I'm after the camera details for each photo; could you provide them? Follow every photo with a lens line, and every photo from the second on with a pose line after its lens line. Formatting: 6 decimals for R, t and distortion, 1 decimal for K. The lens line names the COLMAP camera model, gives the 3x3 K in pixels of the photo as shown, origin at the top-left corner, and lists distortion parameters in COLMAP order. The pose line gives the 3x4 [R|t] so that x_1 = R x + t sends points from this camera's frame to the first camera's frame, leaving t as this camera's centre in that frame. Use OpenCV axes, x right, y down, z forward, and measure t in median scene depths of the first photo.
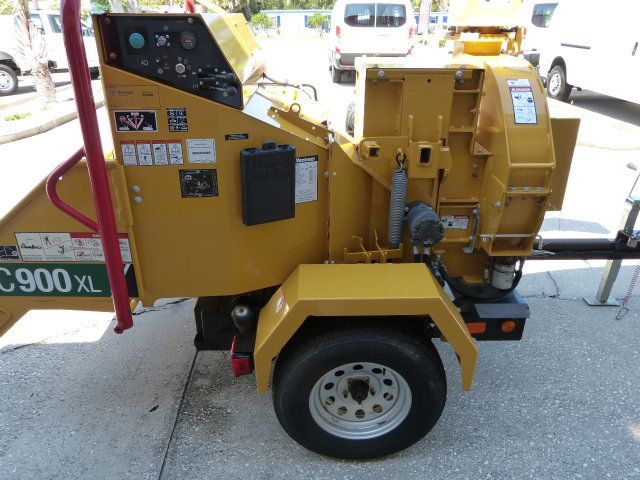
lens RADIAL K [[479.2, 0, 318.6], [0, 479.2, 245.1], [0, 0, 1]] dist [-0.042782, 0.037512]
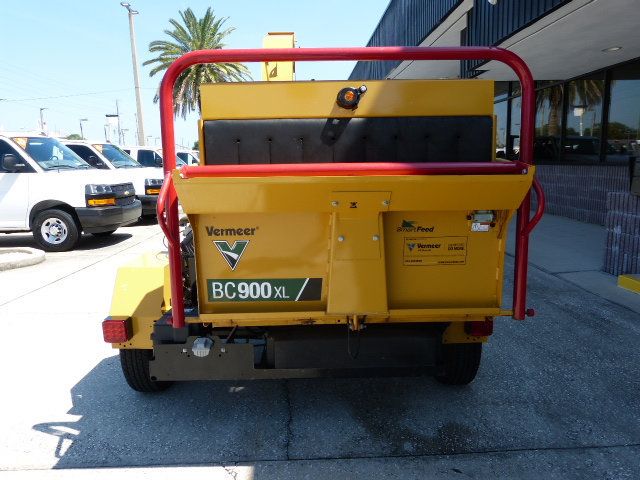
lens RADIAL K [[479.2, 0, 319.3], [0, 479.2, 244.3], [0, 0, 1]] dist [-0.042782, 0.037512]
pose [[0.000934, -0.162953, 0.986633, -1.535663], [0.454074, 0.879124, 0.144767, -0.394480], [-0.890964, 0.447869, 0.074814, 1.245607]]
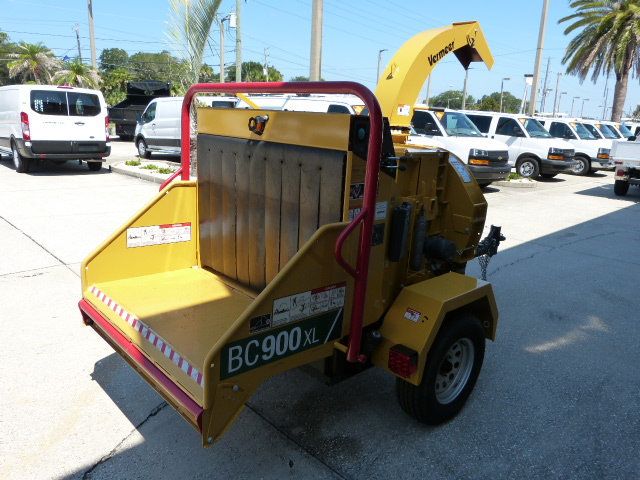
lens RADIAL K [[479.2, 0, 317.9], [0, 479.2, 245.5], [0, 0, 1]] dist [-0.042782, 0.037512]
pose [[0.741270, -0.137026, 0.657071, -1.188490], [0.244044, 0.966962, -0.073666, -0.038949], [-0.625269, 0.214960, 0.750221, 0.090892]]
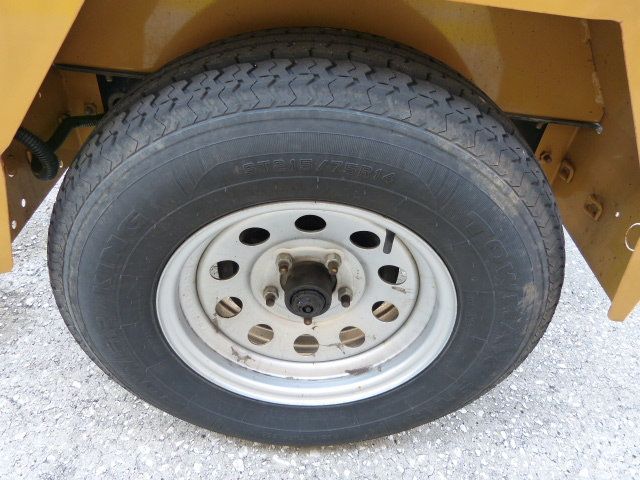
lens RADIAL K [[479.2, 0, 320.0], [0, 479.2, 243.3], [0, 0, 1]] dist [-0.042782, 0.037512]
pose [[0.993702, 0.095668, 0.058348, 0.074439], [-0.106495, 0.968262, 0.226115, 0.202688], [-0.034864, -0.230905, 0.972352, 0.705976]]
